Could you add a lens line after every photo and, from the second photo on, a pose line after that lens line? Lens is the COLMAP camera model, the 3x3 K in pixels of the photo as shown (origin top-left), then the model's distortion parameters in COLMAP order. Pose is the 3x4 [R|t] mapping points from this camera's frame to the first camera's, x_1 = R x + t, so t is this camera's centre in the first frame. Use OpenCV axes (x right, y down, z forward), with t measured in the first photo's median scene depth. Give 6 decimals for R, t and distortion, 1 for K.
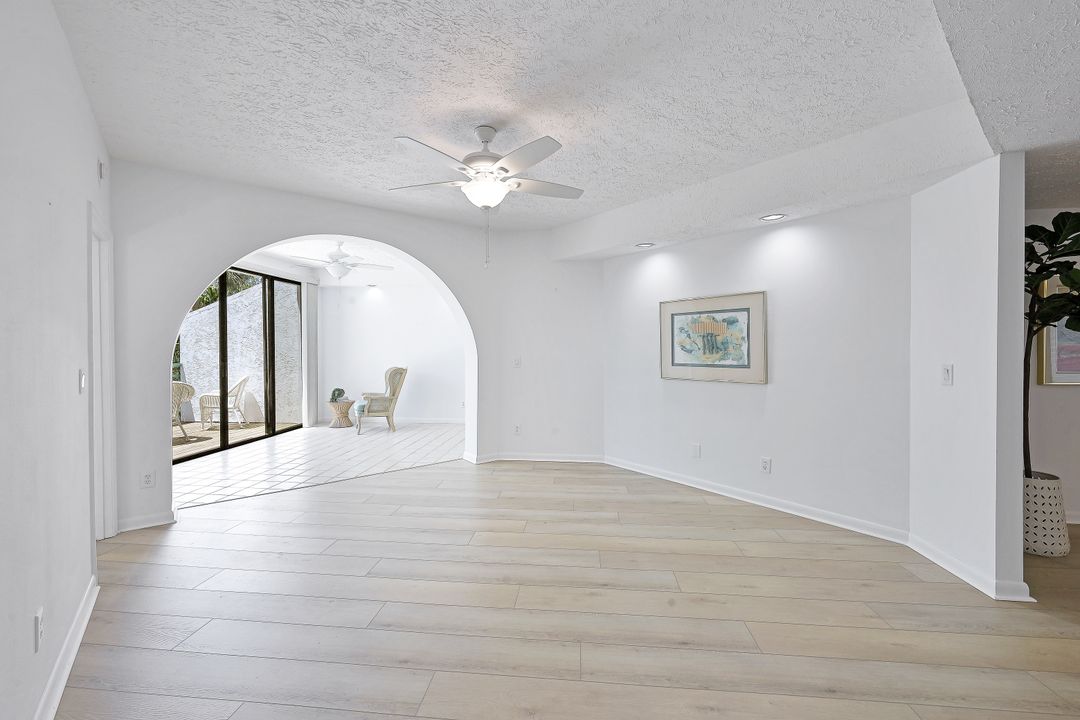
lens RADIAL K [[444.5, 0, 537.6], [0, 444.5, 354.3], [0, 0, 1]] dist [-0.003028, 0.000010]
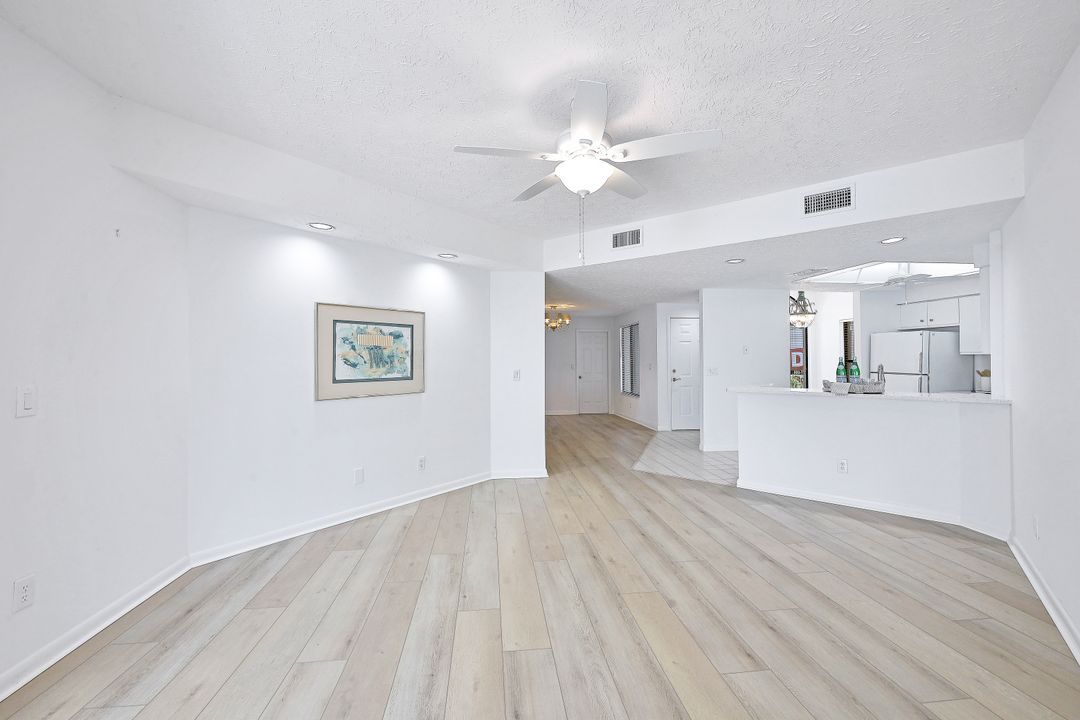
lens RADIAL K [[444.5, 0, 537.6], [0, 444.5, 354.3], [0, 0, 1]] dist [-0.003028, 0.000010]
pose [[-0.218738, 0.012396, 0.975705, -0.599217], [0.014076, 0.999855, -0.009547, -0.014875], [-0.975682, 0.011646, -0.218880, 0.842344]]
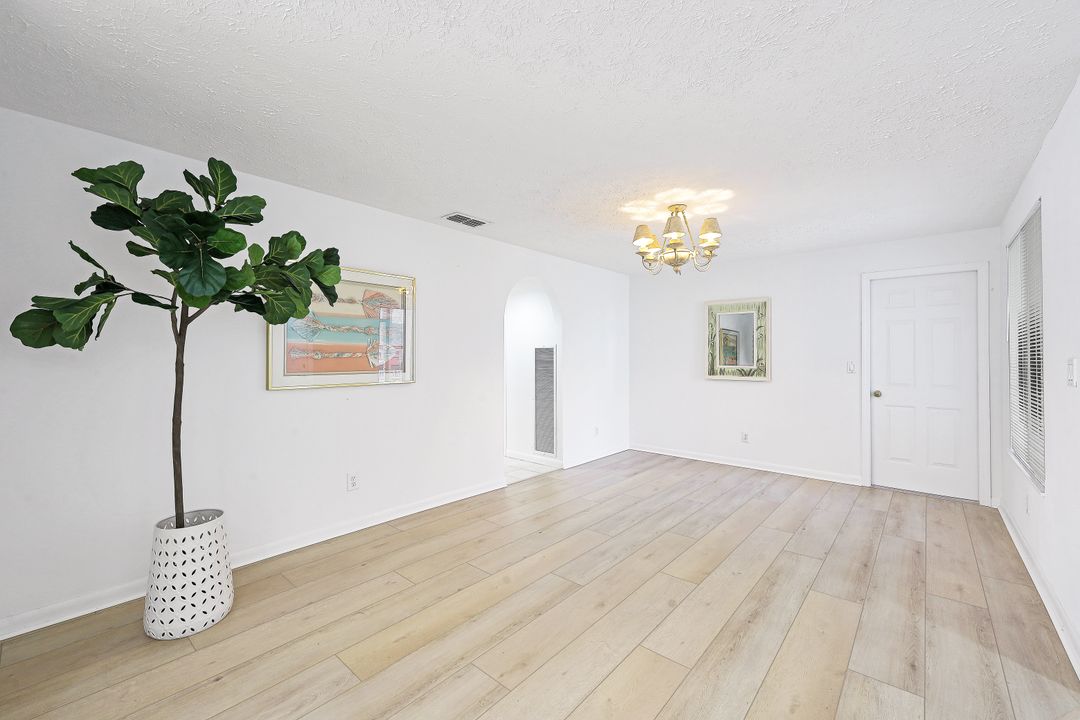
lens RADIAL K [[444.5, 0, 537.6], [0, 444.5, 354.3], [0, 0, 1]] dist [-0.003028, 0.000010]
pose [[-0.574512, -0.002128, -0.818493, 0.433750], [-0.005927, 0.999981, 0.001561, 0.000748], [0.818474, 0.005748, -0.574514, 0.944374]]
